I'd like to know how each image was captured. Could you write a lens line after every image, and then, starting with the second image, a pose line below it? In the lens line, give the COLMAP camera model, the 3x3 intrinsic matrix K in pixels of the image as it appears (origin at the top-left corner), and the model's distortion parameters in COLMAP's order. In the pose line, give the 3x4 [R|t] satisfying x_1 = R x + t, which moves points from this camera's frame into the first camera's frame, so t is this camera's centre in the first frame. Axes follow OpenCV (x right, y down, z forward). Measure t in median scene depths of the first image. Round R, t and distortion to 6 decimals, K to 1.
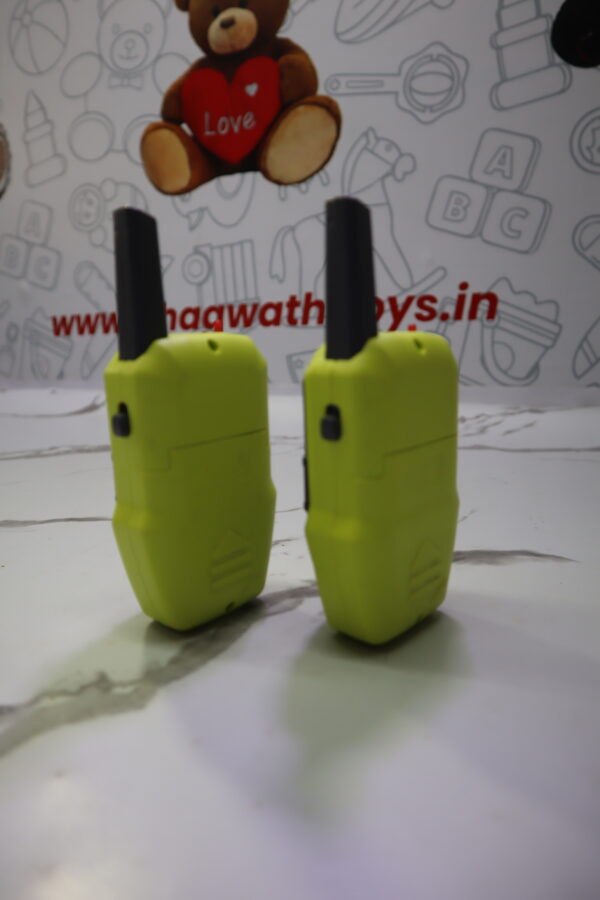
lens RADIAL K [[630.6, 0, 300.0], [0, 630.6, 441.8], [0, 0, 1]] dist [-0.138013, 0.098612]
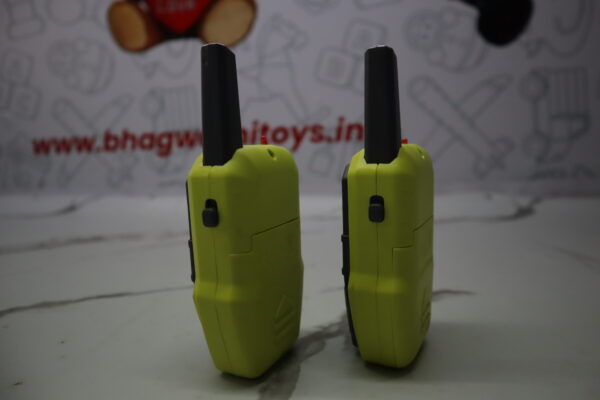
lens RADIAL K [[420.4, 0, 304.6], [0, 420.4, 198.8], [0, 0, 1]] dist [-0.138013, 0.098612]
pose [[0.963905, -0.031394, 0.264388, -0.093707], [0.047868, 0.997277, -0.056100, -0.002891], [-0.261907, 0.066731, 0.962783, 0.043082]]
